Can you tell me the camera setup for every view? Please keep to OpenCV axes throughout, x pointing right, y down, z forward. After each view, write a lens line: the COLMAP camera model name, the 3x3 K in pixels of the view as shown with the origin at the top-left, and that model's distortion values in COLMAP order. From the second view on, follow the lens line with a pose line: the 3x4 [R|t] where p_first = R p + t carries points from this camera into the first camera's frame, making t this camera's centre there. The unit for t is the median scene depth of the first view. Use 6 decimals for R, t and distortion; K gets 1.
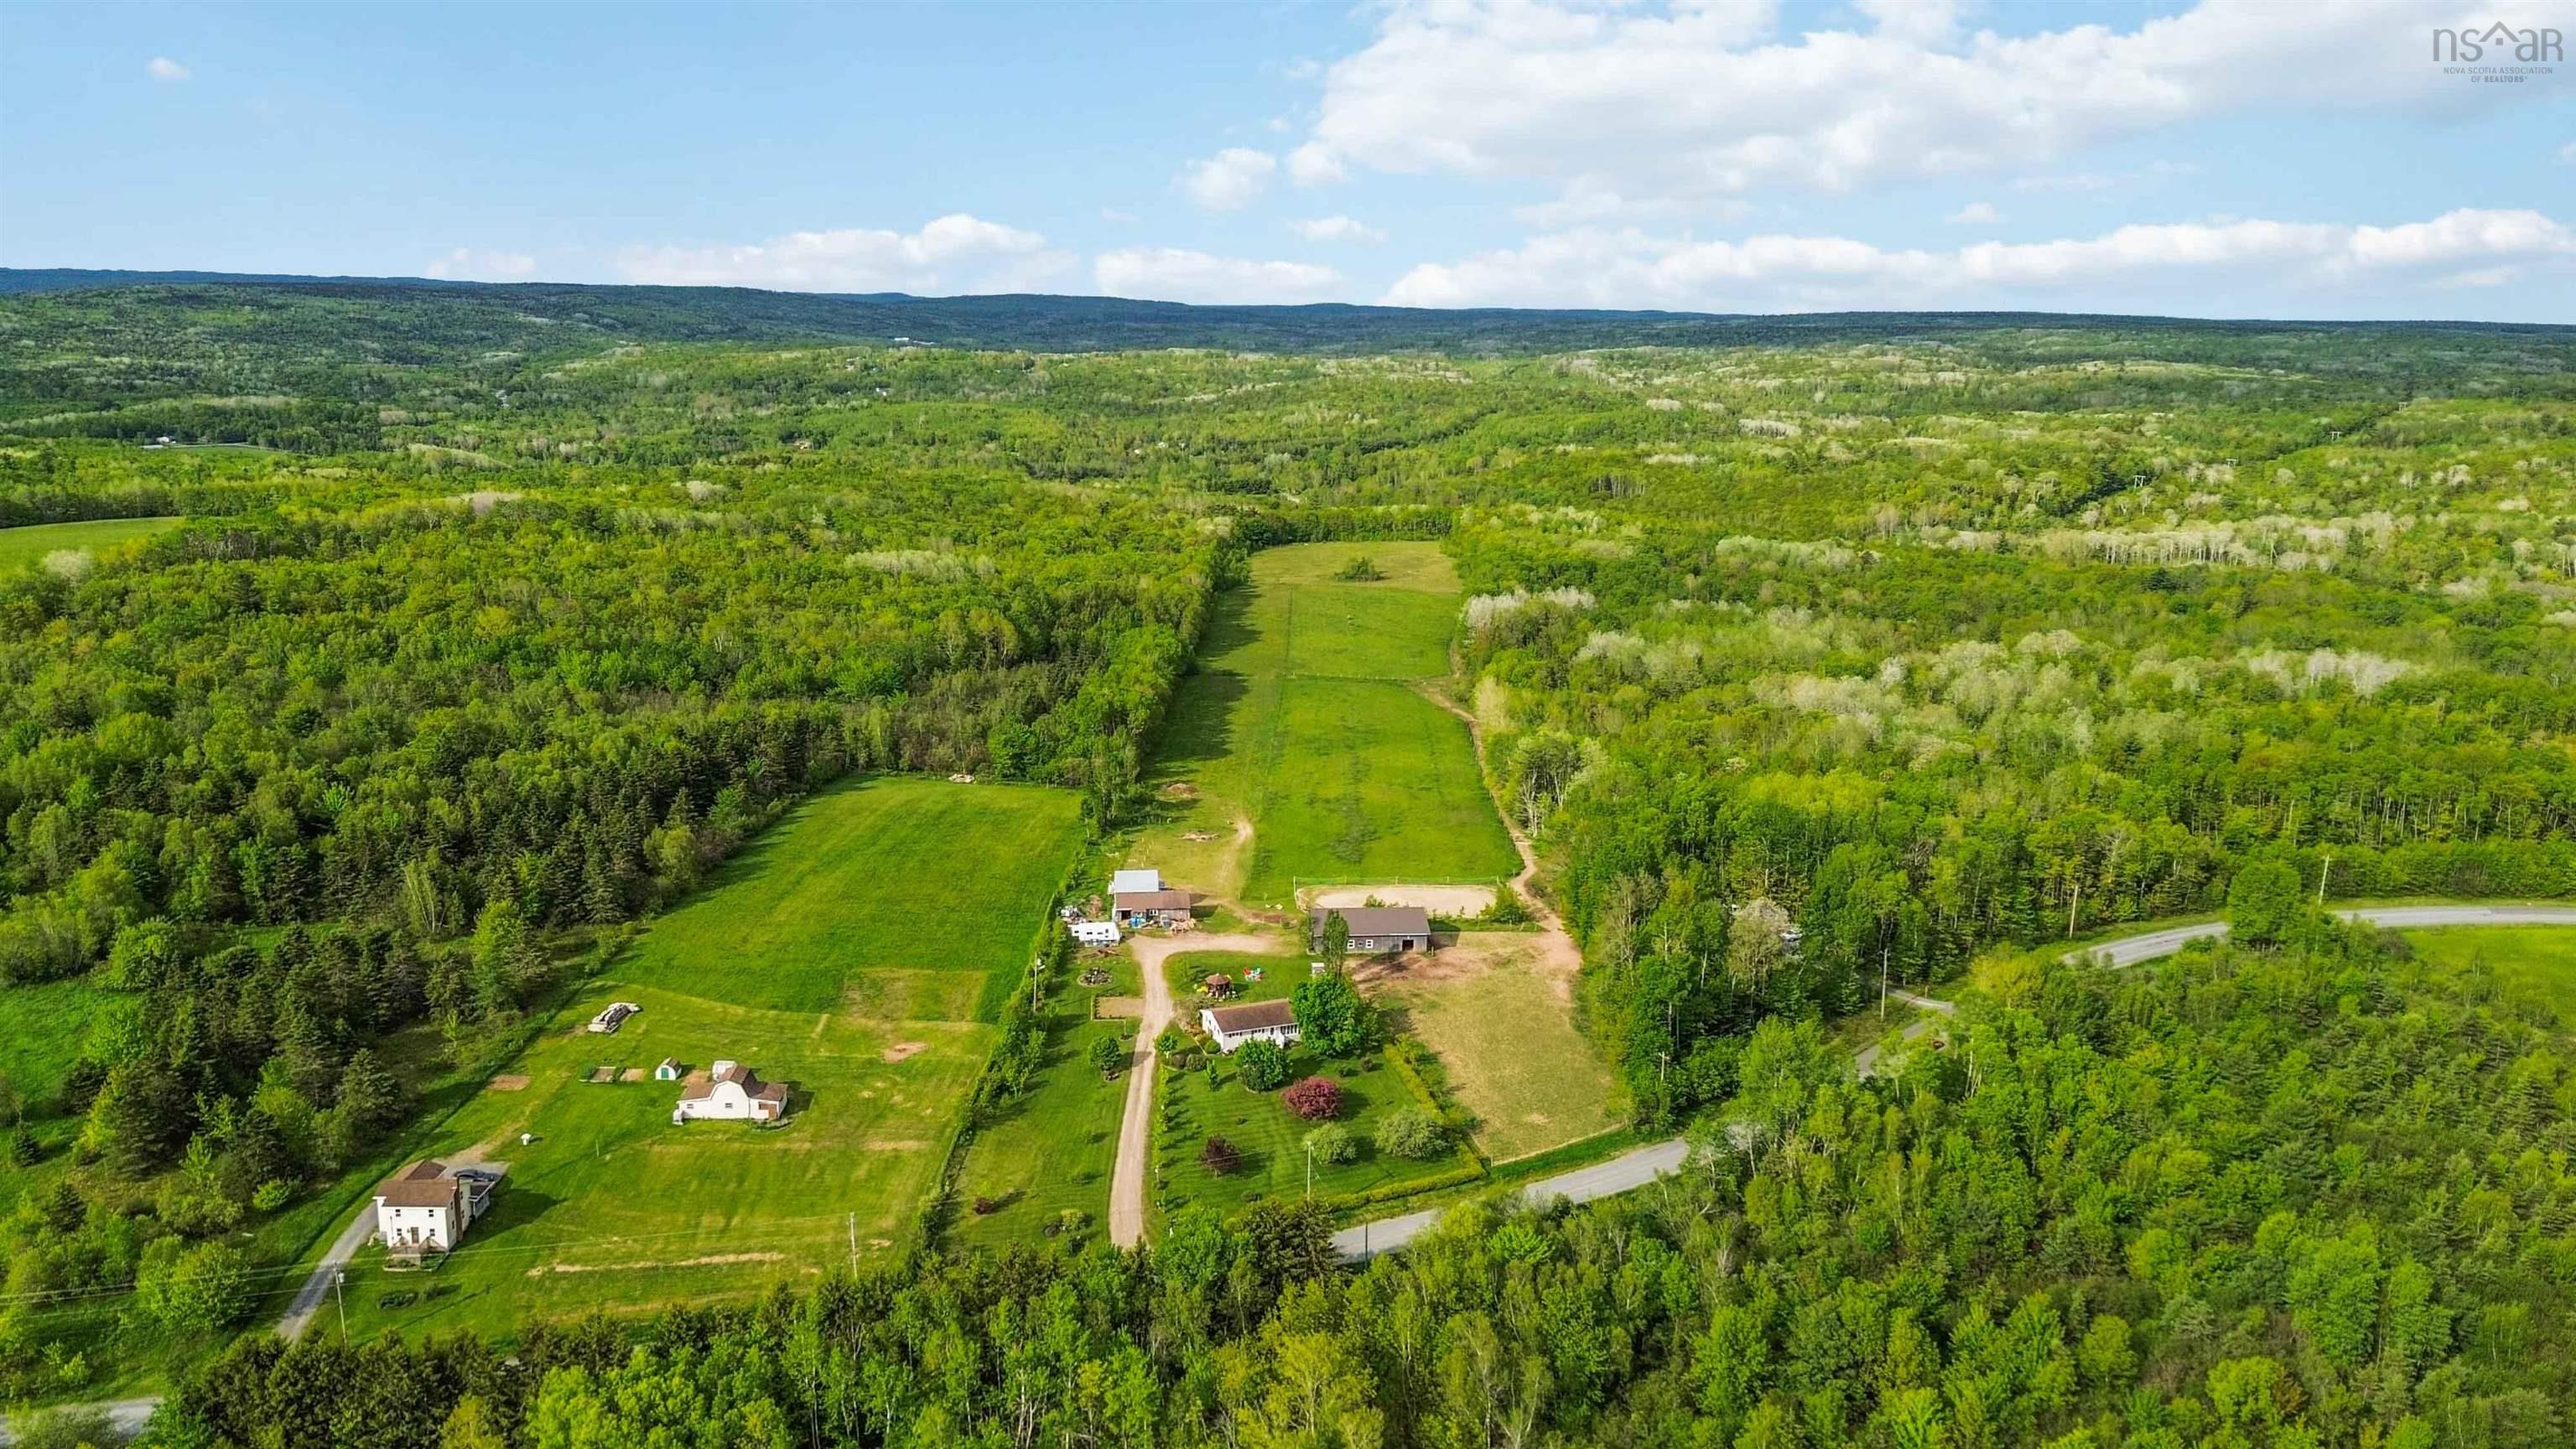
lens RADIAL K [[1807.5, 0, 1288.0], [0, 1807.5, 724.5], [0, 0, 1]] dist [0.063045, -0.054191]
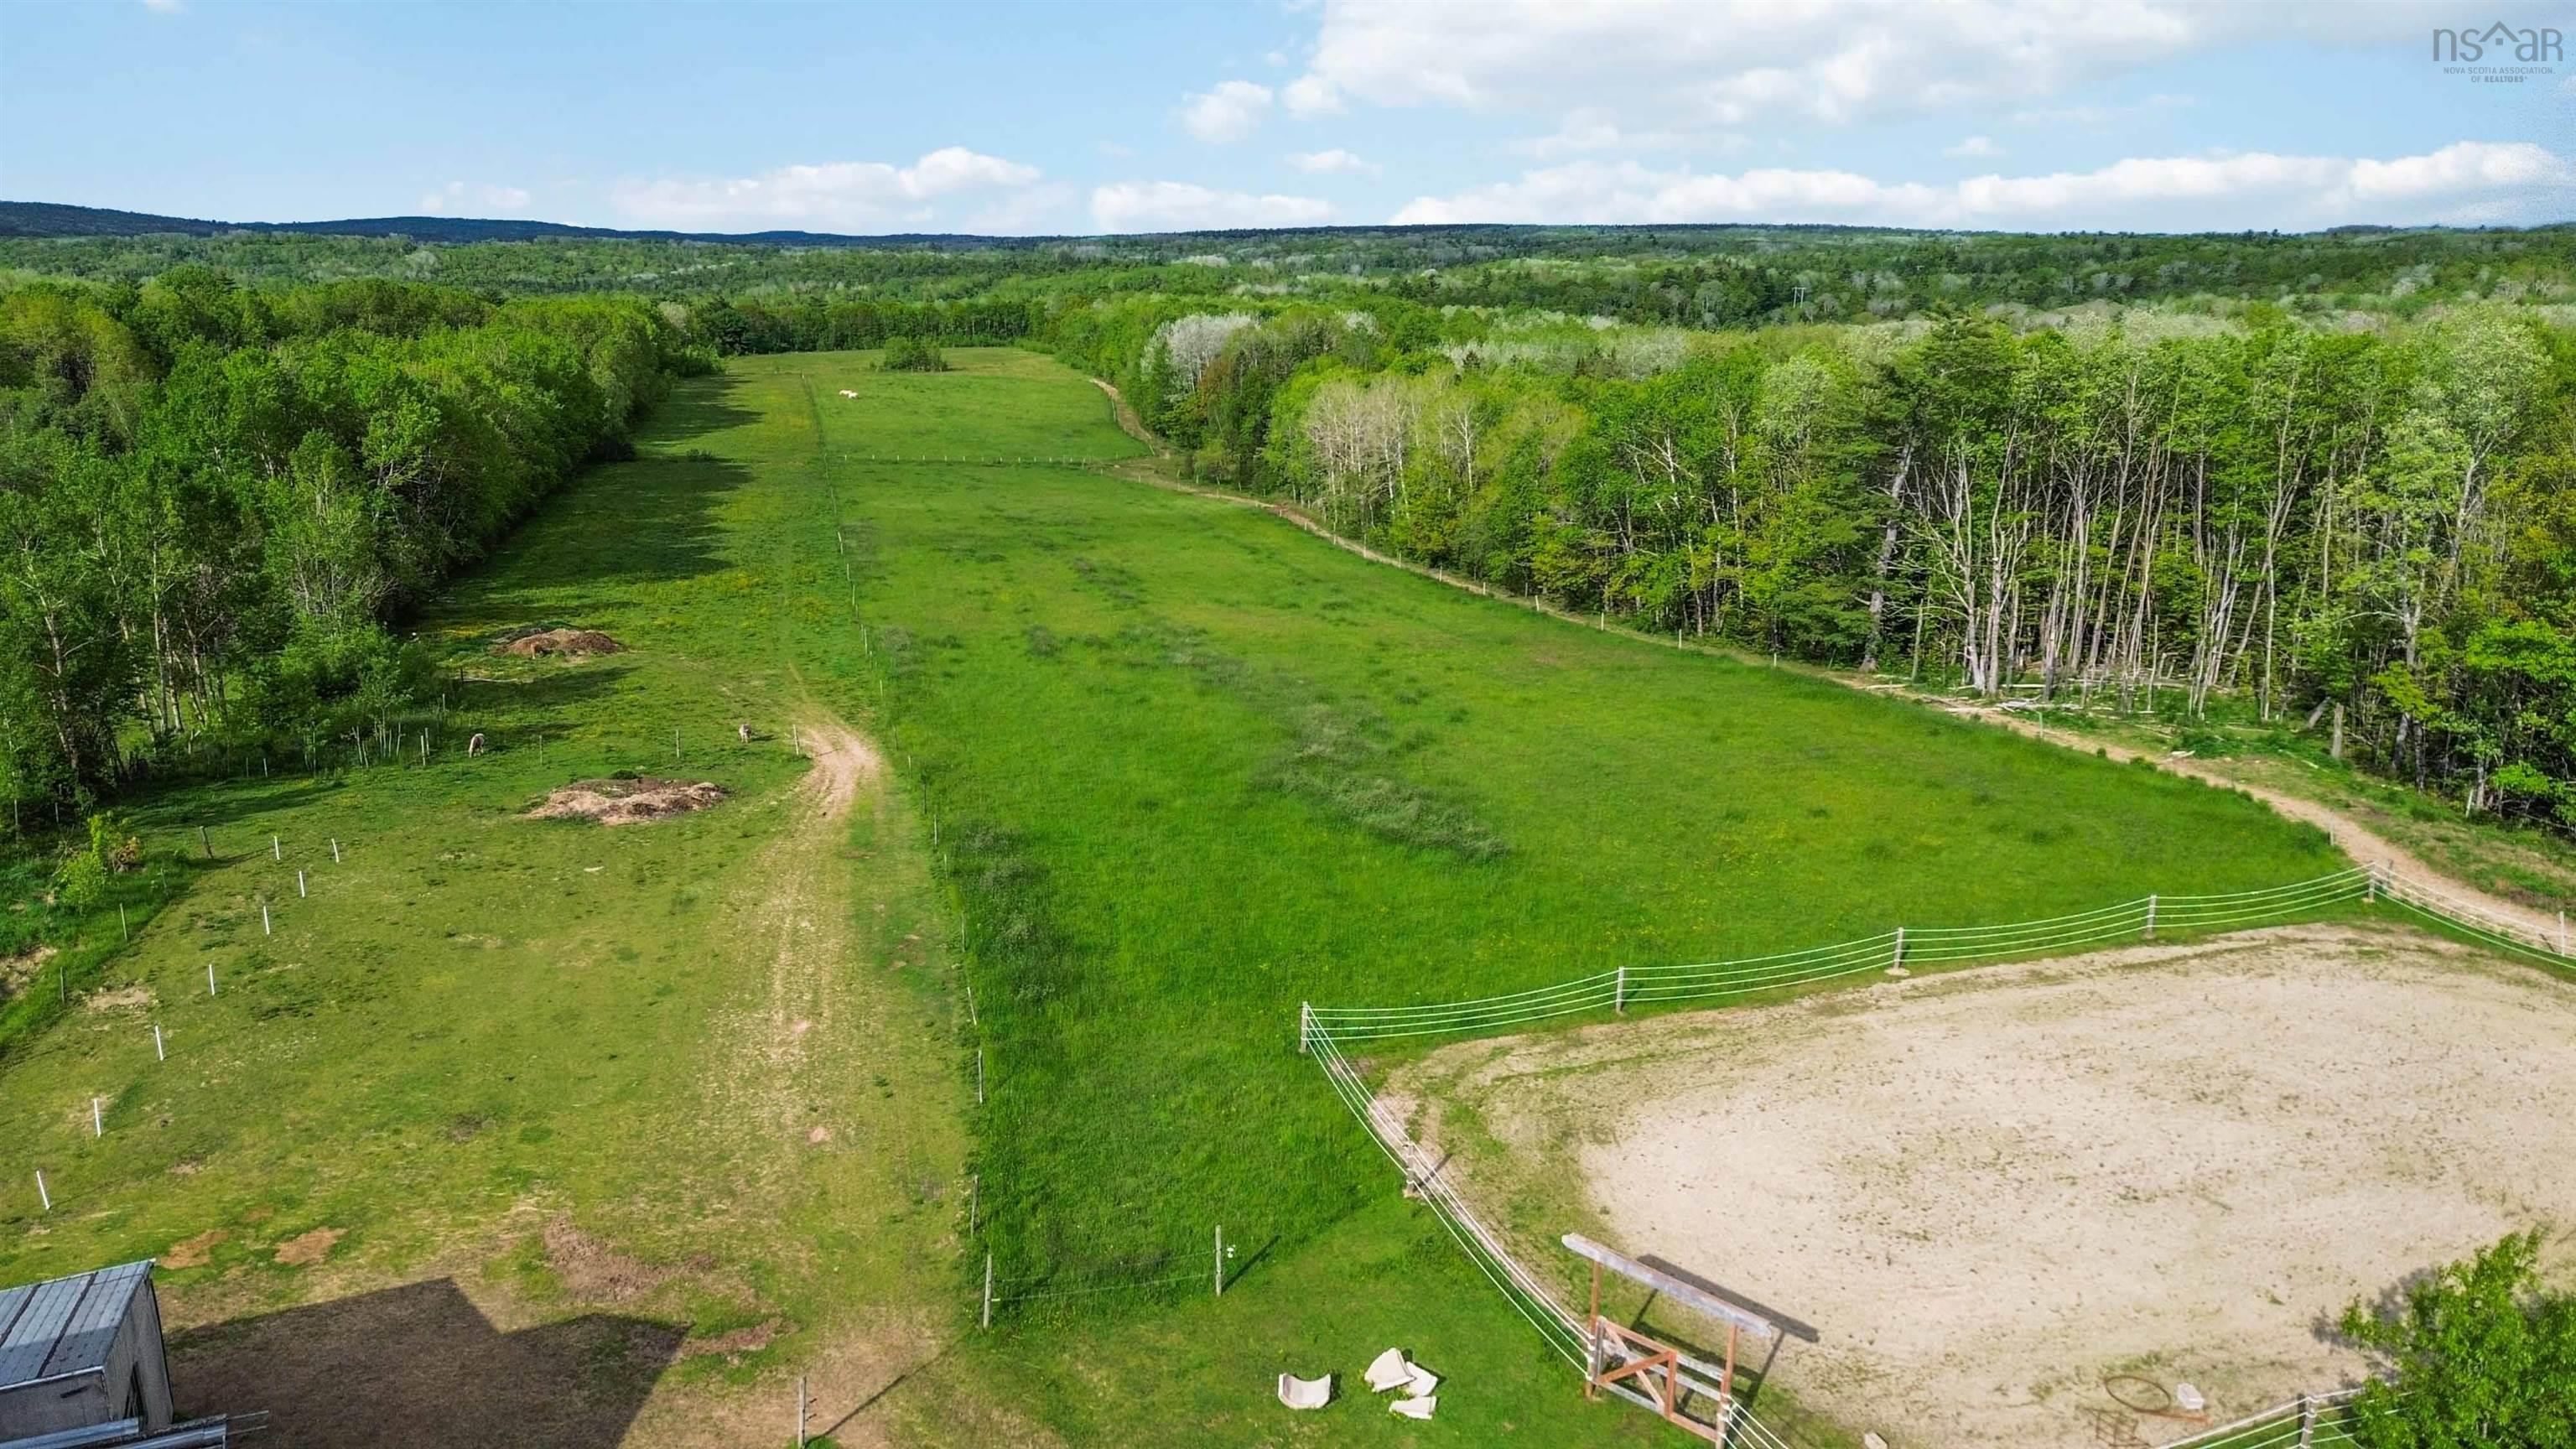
lens RADIAL K [[1816.9, 0, 1284.2], [0, 1816.9, 740.7], [0, 0, 1]] dist [0.077810, -0.080910]
pose [[0.960537, -0.082745, 0.265561, -0.040231], [0.072285, 0.996183, 0.048941, 0.062461], [-0.268597, -0.027814, 0.962851, 0.973176]]
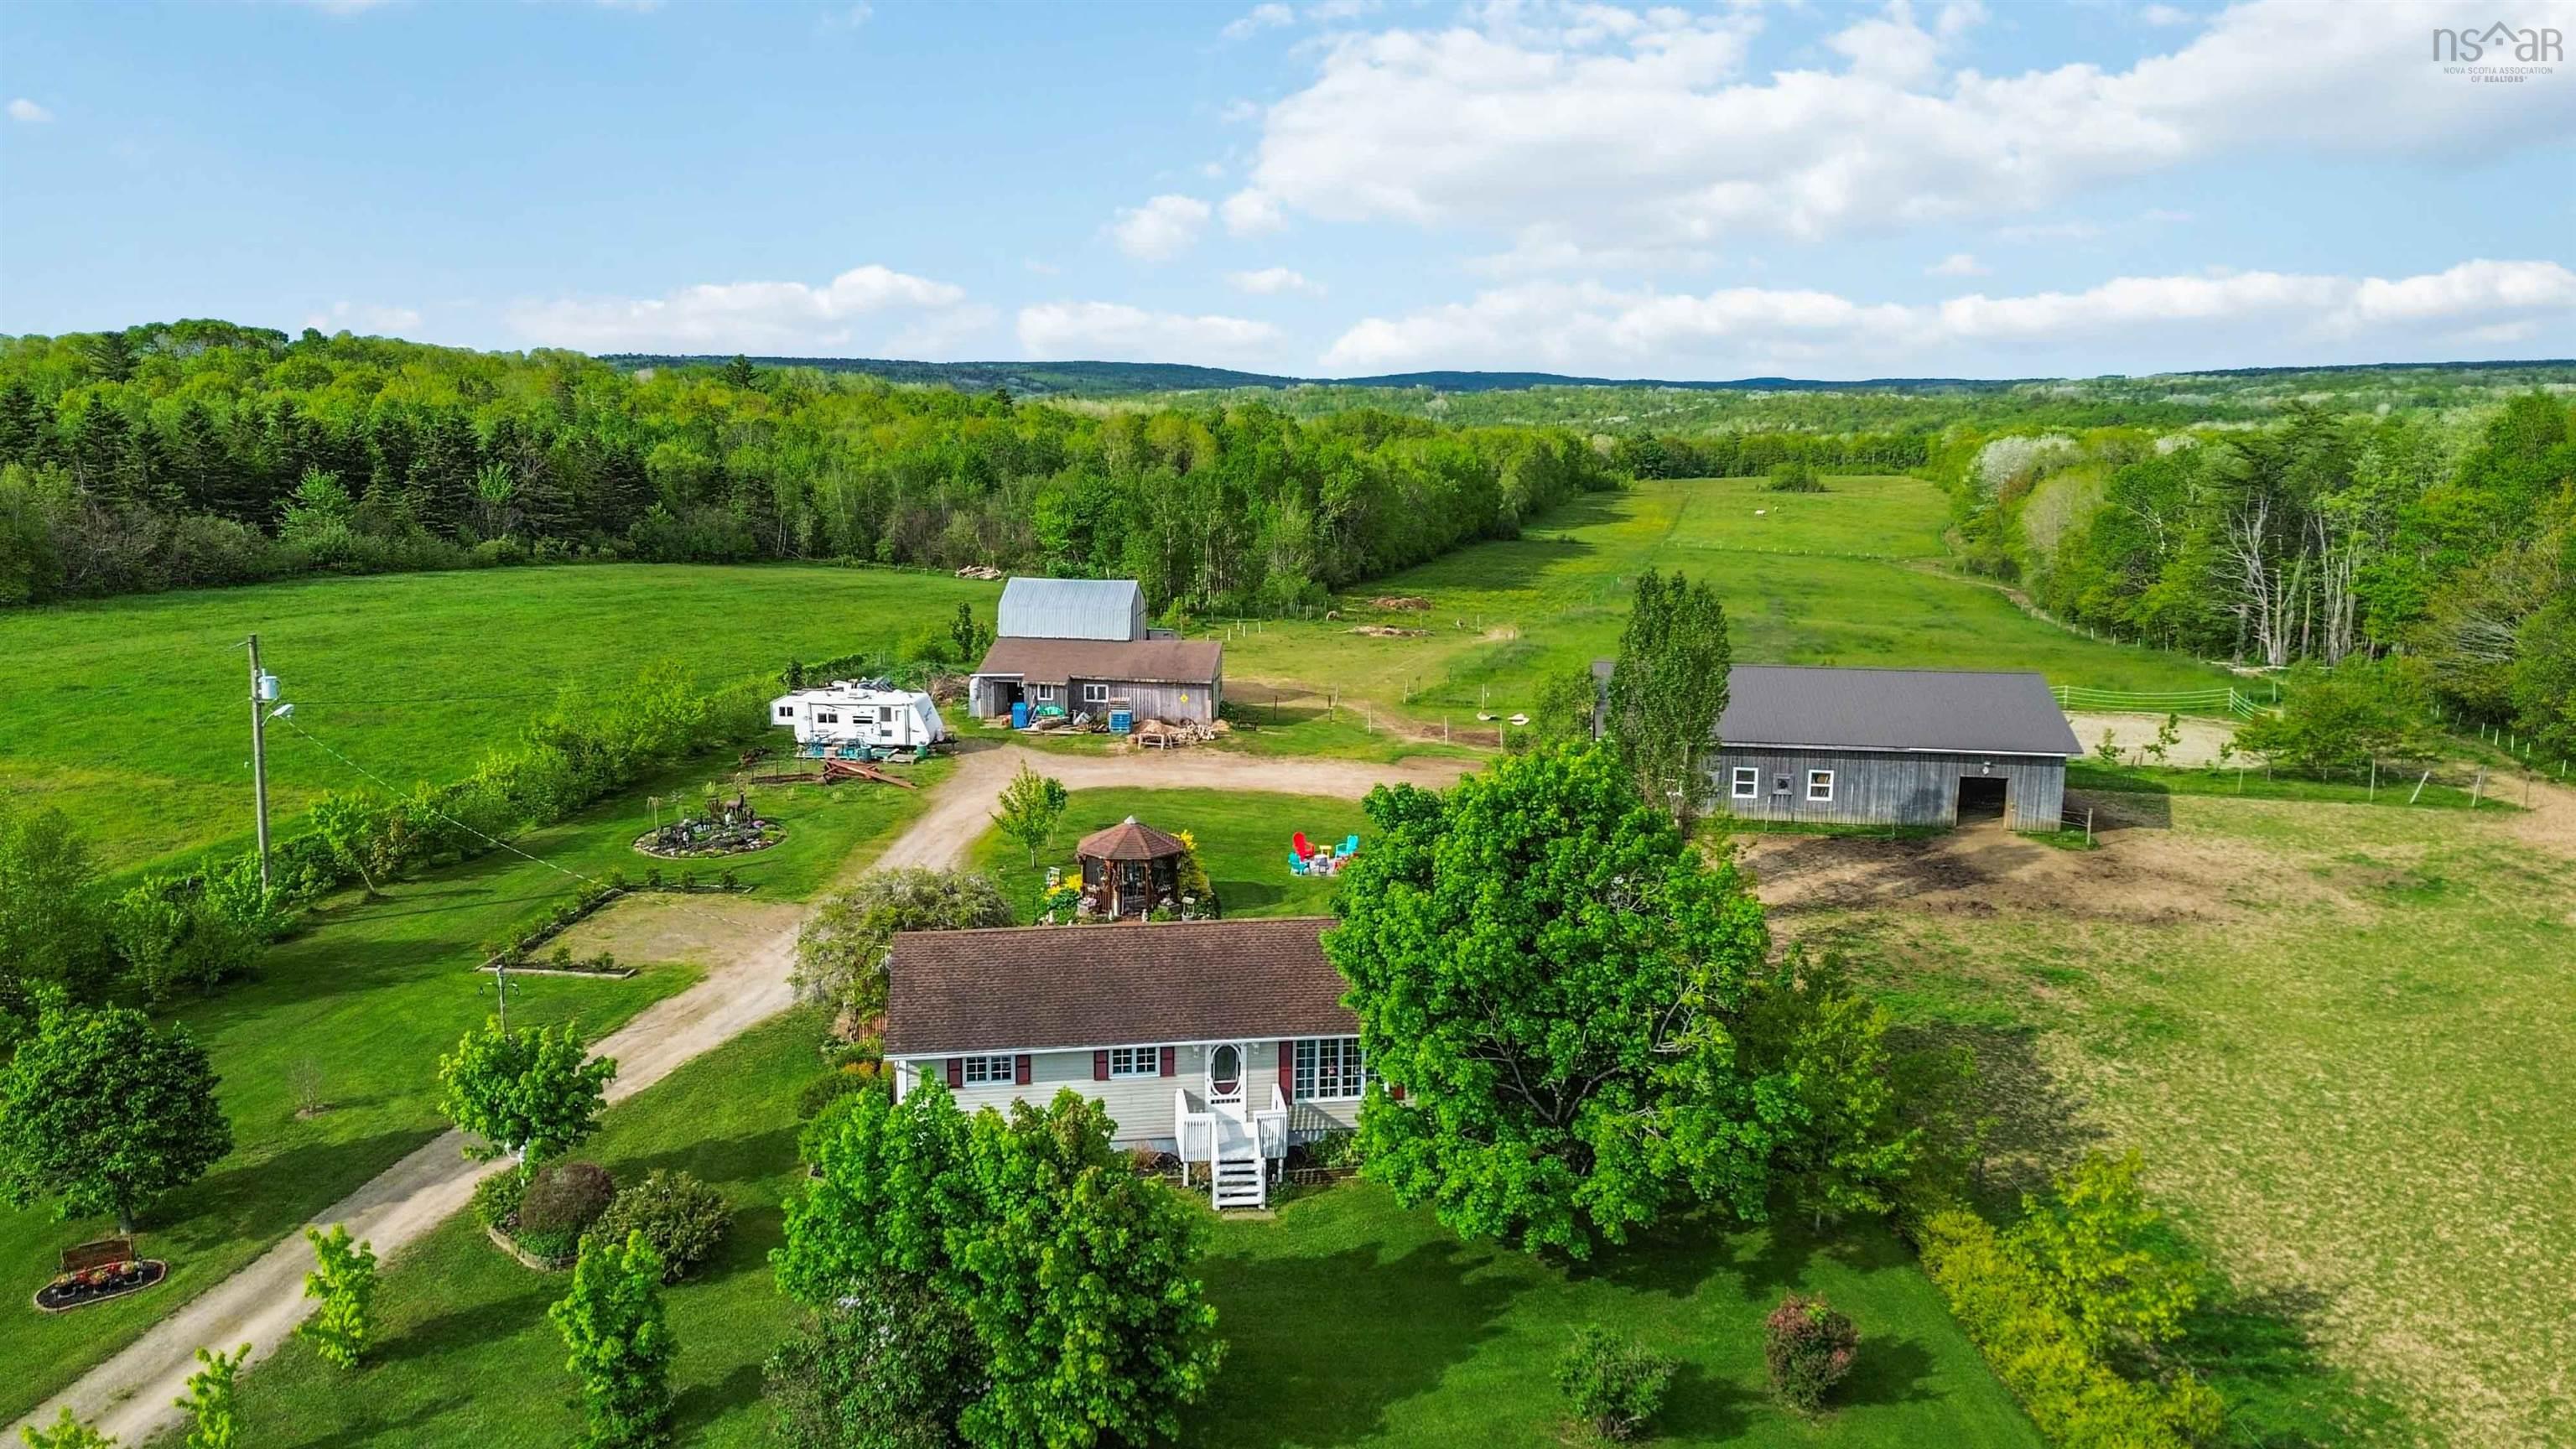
lens RADIAL K [[1816.9, 0, 1284.2], [0, 1816.9, 740.7], [0, 0, 1]] dist [0.077810, -0.080910]
pose [[0.973511, 0.030556, -0.226591, 0.029593], [-0.039408, 0.998622, -0.034644, 0.126341], [0.225220, 0.042656, 0.973374, 0.730620]]
